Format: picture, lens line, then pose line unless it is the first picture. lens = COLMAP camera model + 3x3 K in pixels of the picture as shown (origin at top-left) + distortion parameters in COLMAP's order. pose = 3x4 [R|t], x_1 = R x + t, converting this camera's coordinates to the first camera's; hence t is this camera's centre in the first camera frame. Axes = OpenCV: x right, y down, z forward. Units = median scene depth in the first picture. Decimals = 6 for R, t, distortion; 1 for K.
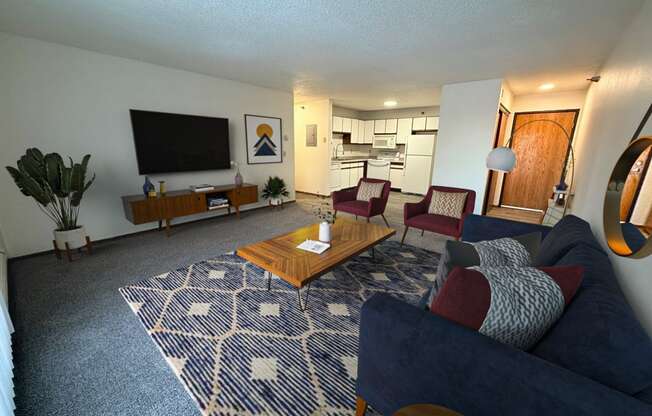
lens RADIAL K [[260.8, 0, 326.0], [0, 260.8, 208.0], [0, 0, 1]] dist [-0.001592, -0.000110]
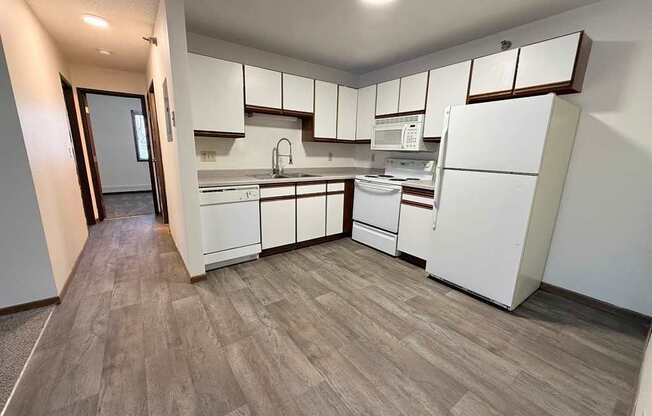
lens RADIAL K [[260.8, 0, 326.0], [0, 260.8, 208.0], [0, 0, 1]] dist [-0.001592, -0.000110]
pose [[0.969626, 0.059915, -0.237139, 0.223281], [-0.068710, 0.997215, -0.028995, -0.121681], [0.234742, 0.044408, 0.971043, 0.591198]]
